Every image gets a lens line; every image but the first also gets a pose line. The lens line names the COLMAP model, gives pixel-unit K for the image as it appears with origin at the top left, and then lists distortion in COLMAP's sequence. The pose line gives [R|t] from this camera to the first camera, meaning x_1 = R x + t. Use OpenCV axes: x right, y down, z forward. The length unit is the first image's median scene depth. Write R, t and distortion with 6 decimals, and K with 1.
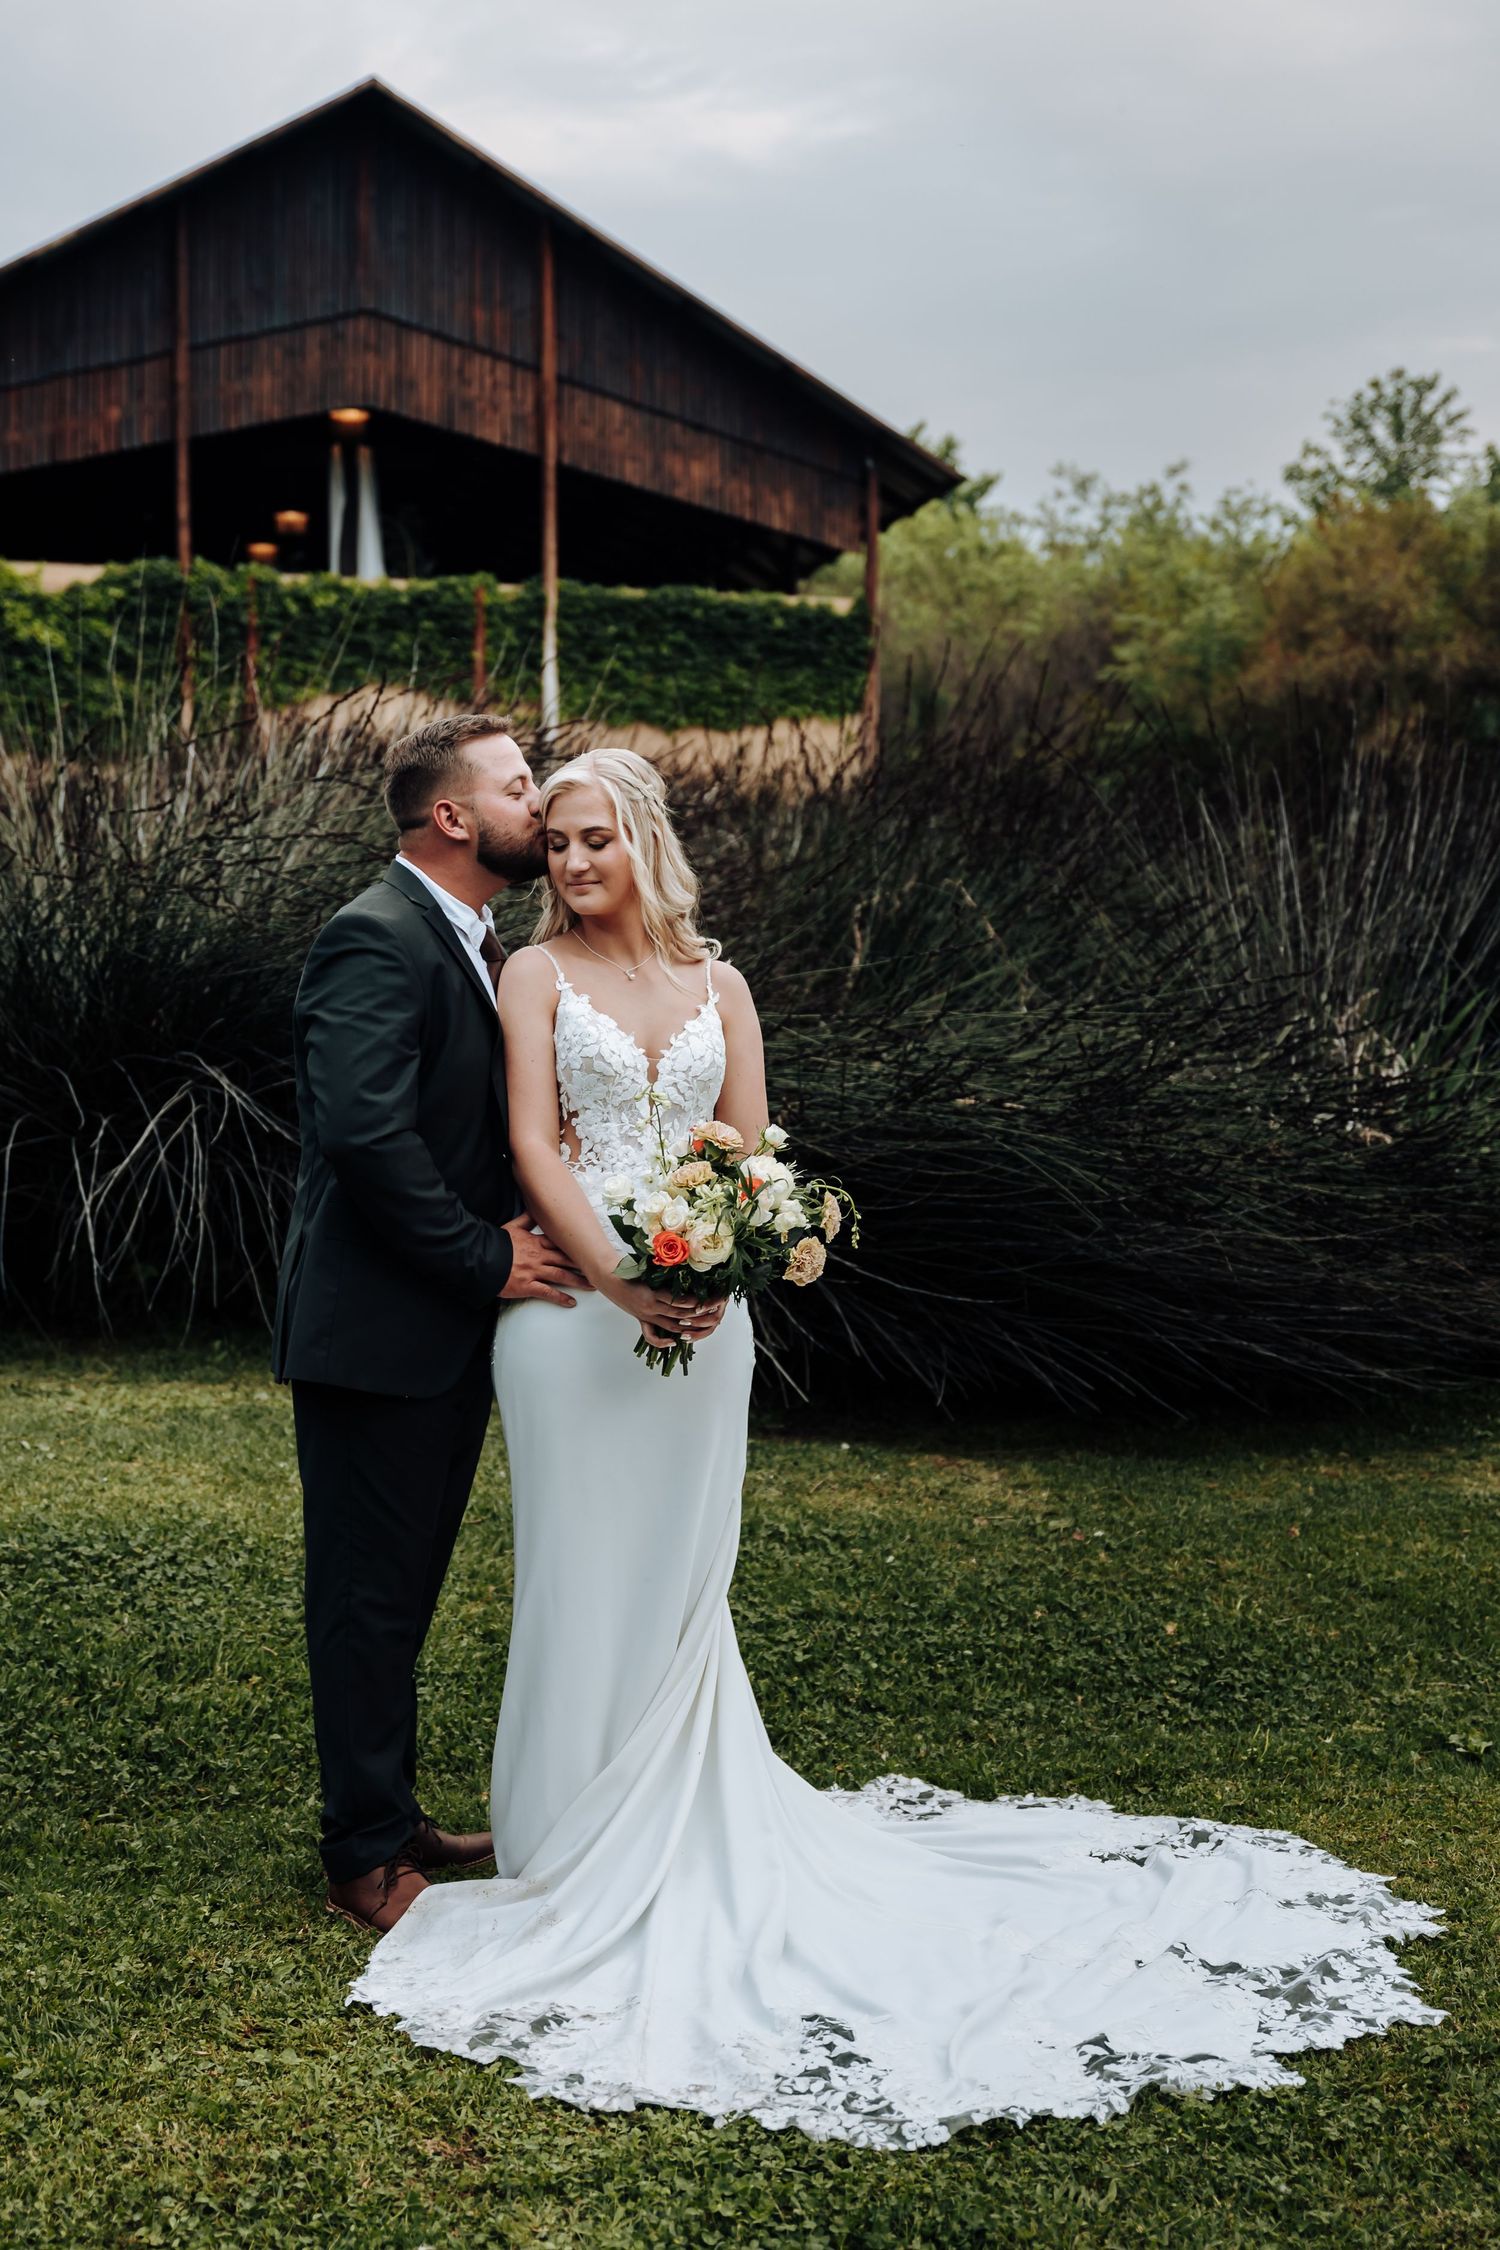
lens RADIAL K [[3191.6, 0, 743.5], [0, 3191.6, 1135.0], [0, 0, 1]] dist [0.014551, -0.023461]
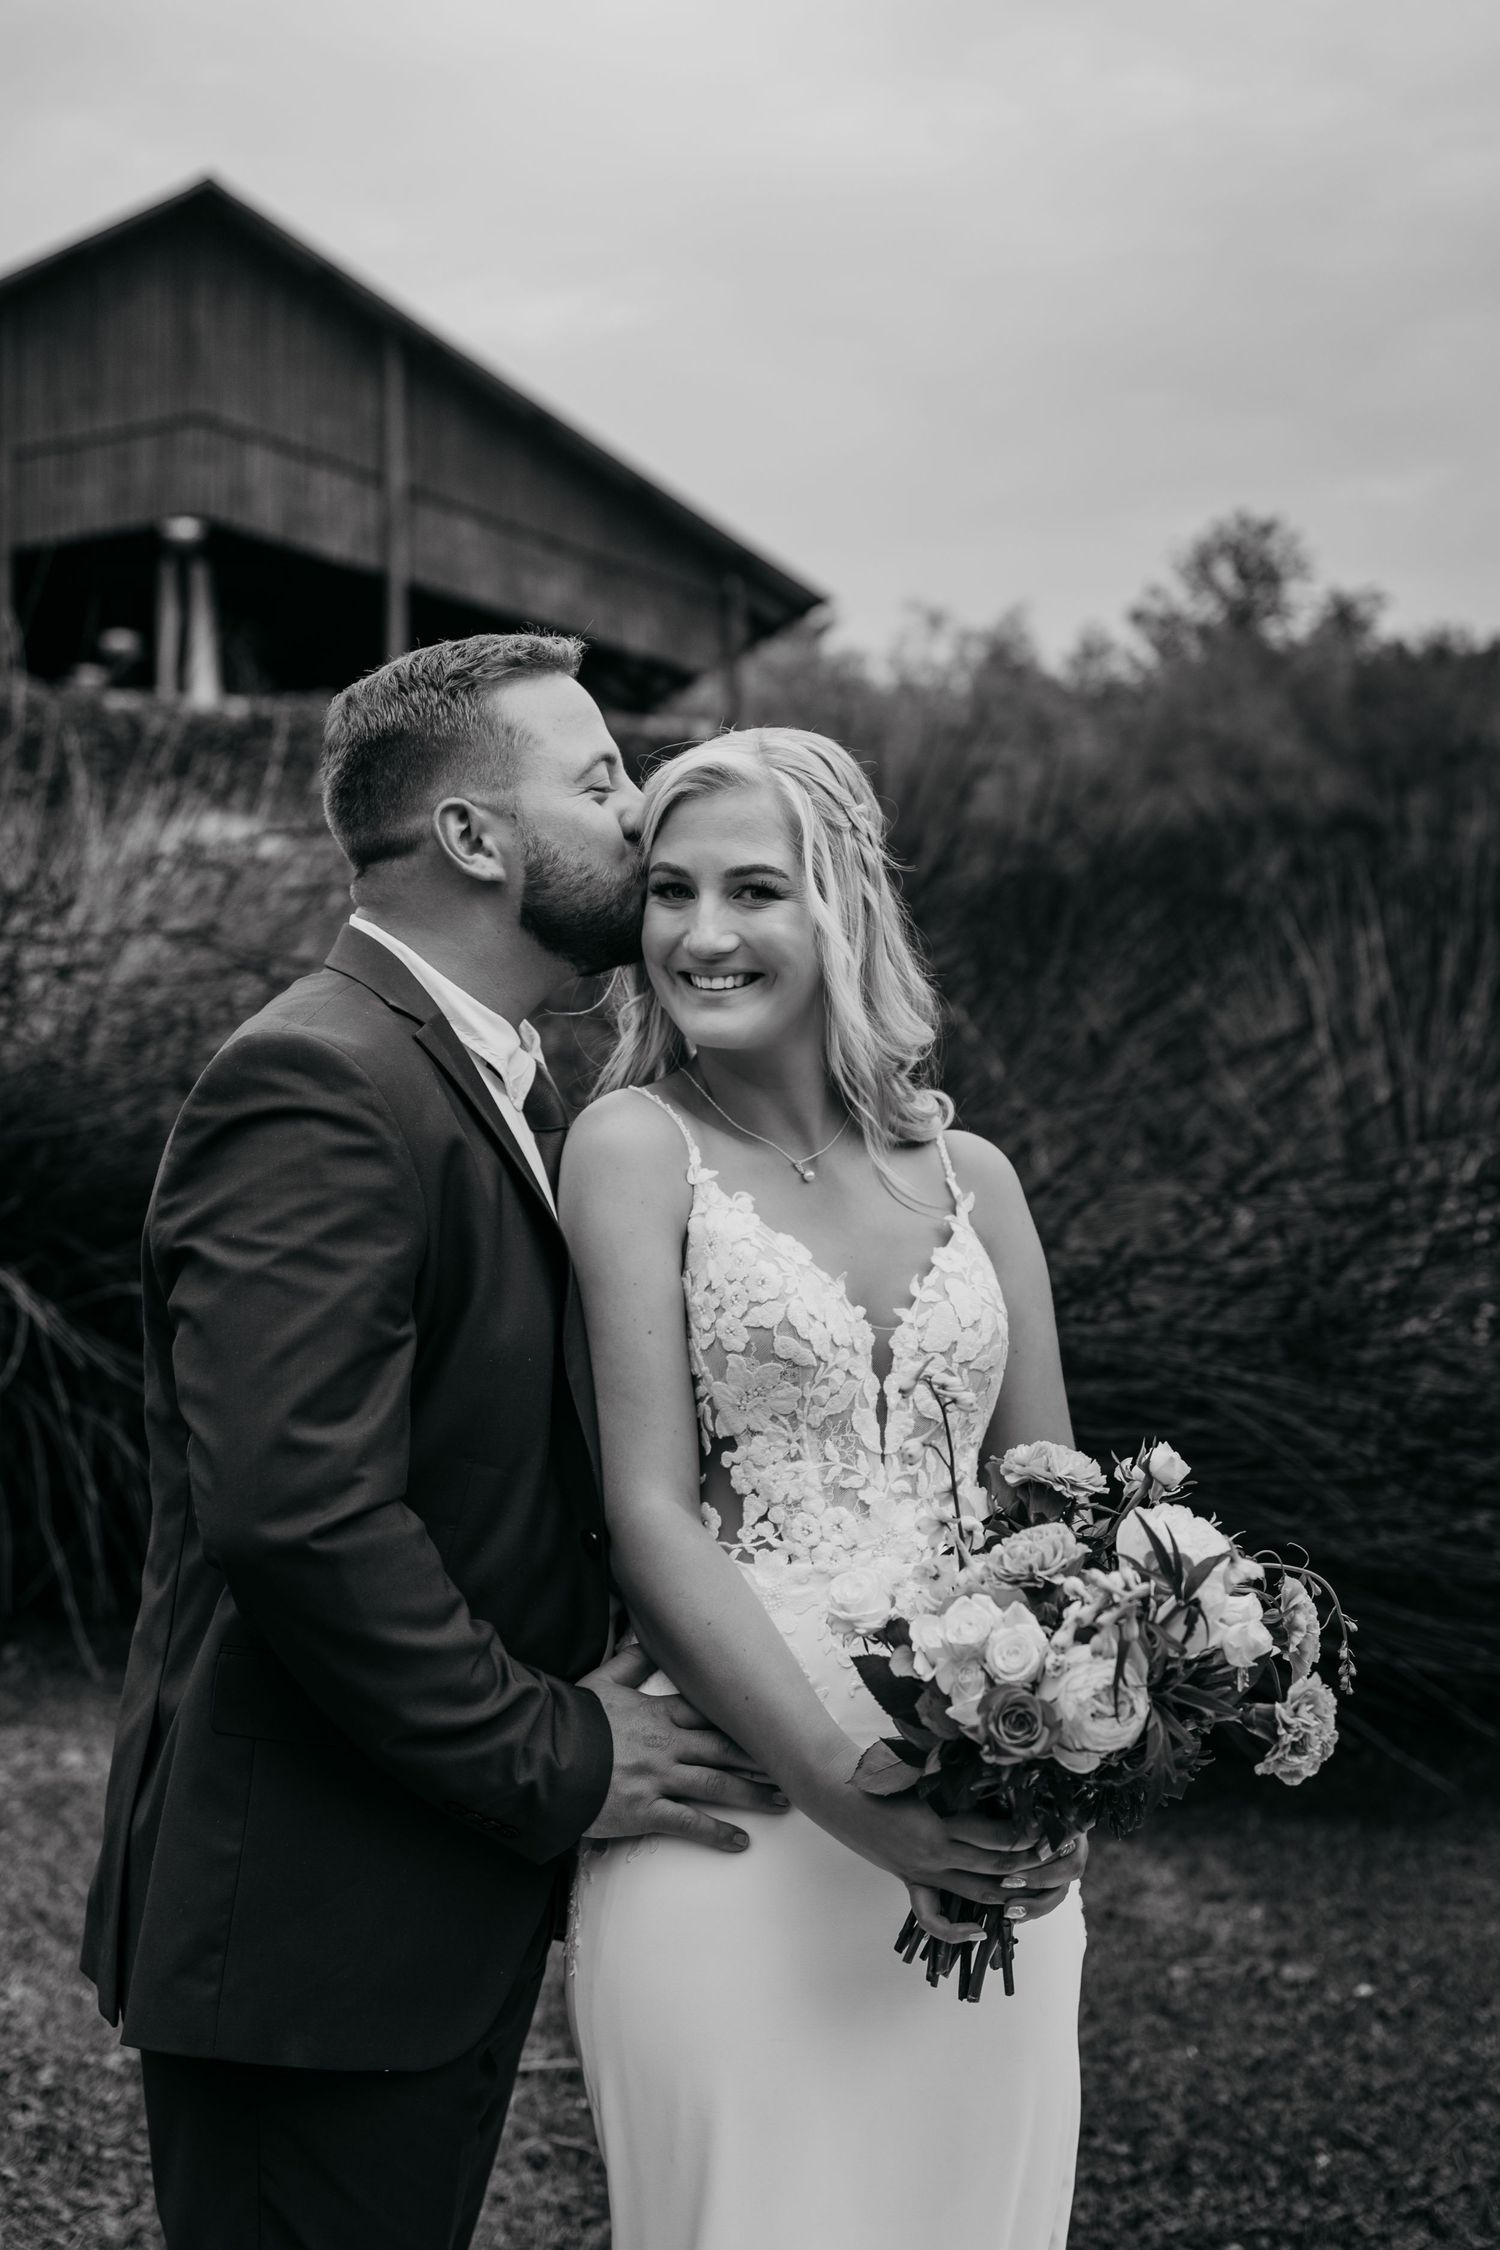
lens RADIAL K [[3154.0, 0, 757.0], [0, 3154.0, 1062.2], [0, 0, 1]] dist [0.022003, -0.058220]
pose [[0.998129, 0.000426, 0.061136, -0.011279], [0.003724, 0.997695, -0.067759, -0.004606], [-0.061024, 0.067860, 0.995827, 0.075612]]
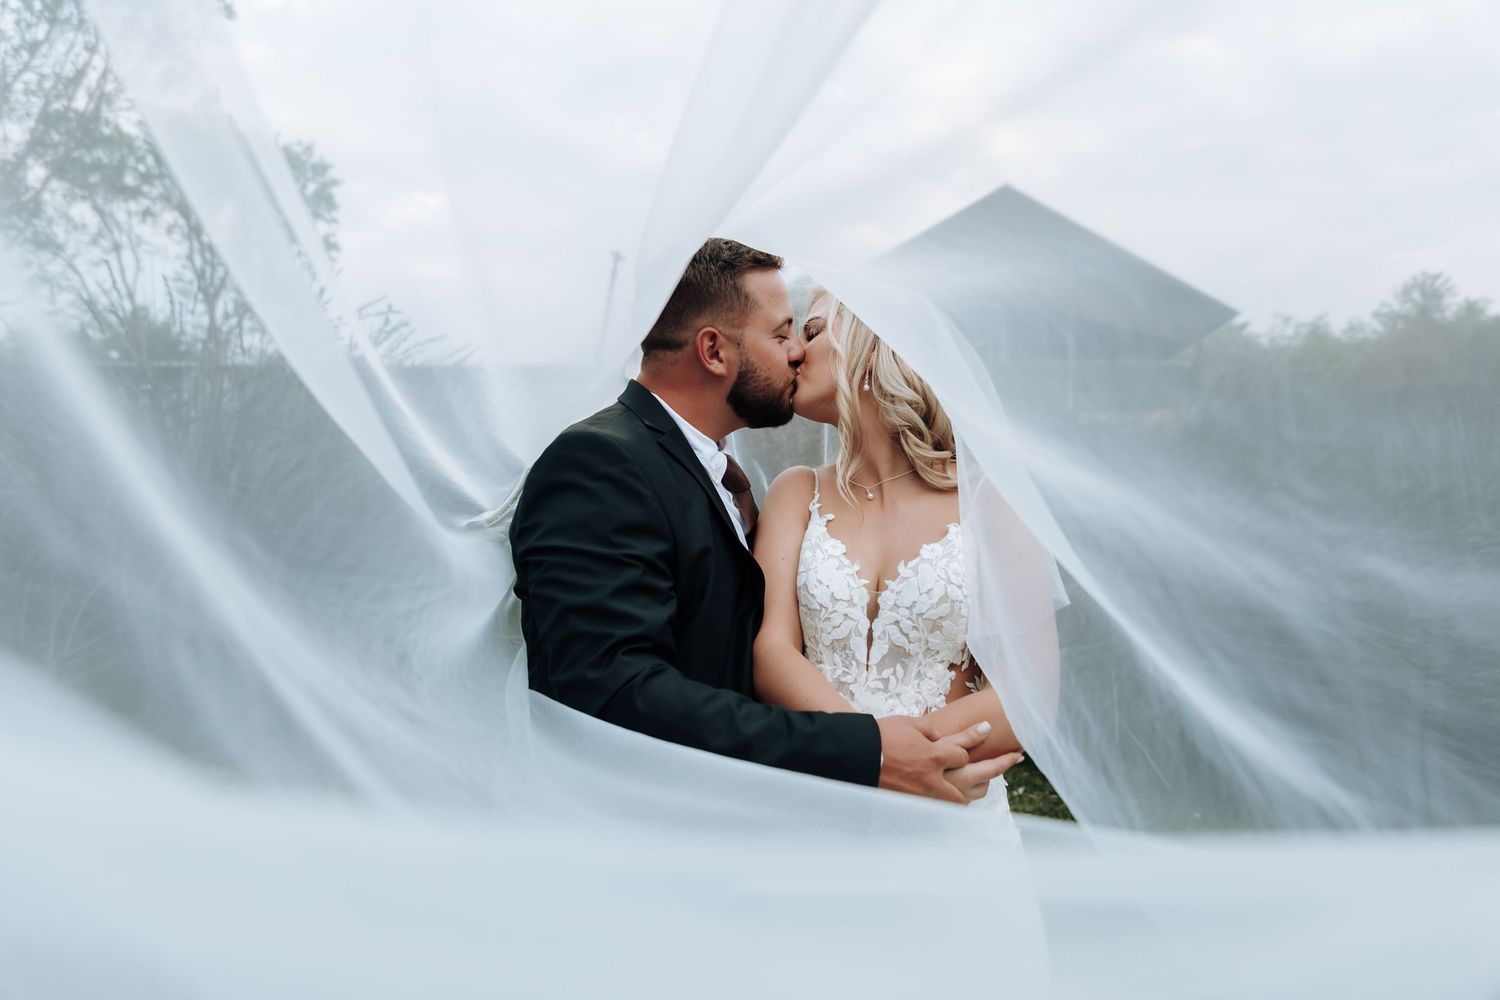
lens RADIAL K [[1012.2, 0, 750.0], [0, 1012.2, 500.0], [0, 0, 1]] dist [-0.001065, 0.004250]
pose [[0.929573, 0.007746, -0.368556, 0.005151], [-0.027001, 0.998524, -0.047116, -0.005132], [0.367647, 0.053749, 0.928411, 0.103812]]
